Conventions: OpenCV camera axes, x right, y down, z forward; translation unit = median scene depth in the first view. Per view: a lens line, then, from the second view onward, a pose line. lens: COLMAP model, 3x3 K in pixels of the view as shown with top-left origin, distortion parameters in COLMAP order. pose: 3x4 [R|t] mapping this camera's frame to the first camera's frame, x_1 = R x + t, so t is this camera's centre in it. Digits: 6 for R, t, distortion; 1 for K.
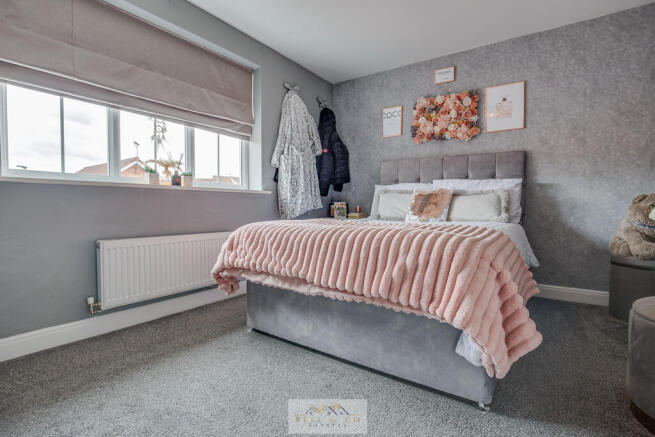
lens RADIAL K [[313.7, 0, 324.2], [0, 313.7, 216.7], [0, 0, 1]] dist [-0.023595, -0.000333]
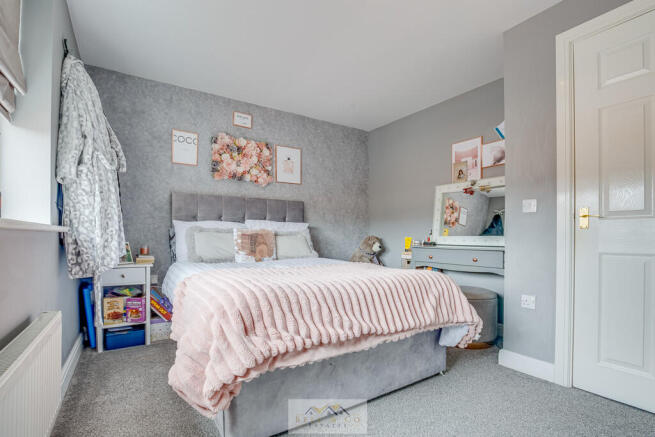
lens RADIAL K [[313.7, 0, 315.1], [0, 313.7, 235.3], [0, 0, 1]] dist [-0.023595, -0.000333]
pose [[0.372924, -0.004584, 0.927851, -0.531781], [0.031060, 0.999489, -0.007546, -0.052158], [-0.927342, 0.031633, 0.372876, 0.414505]]
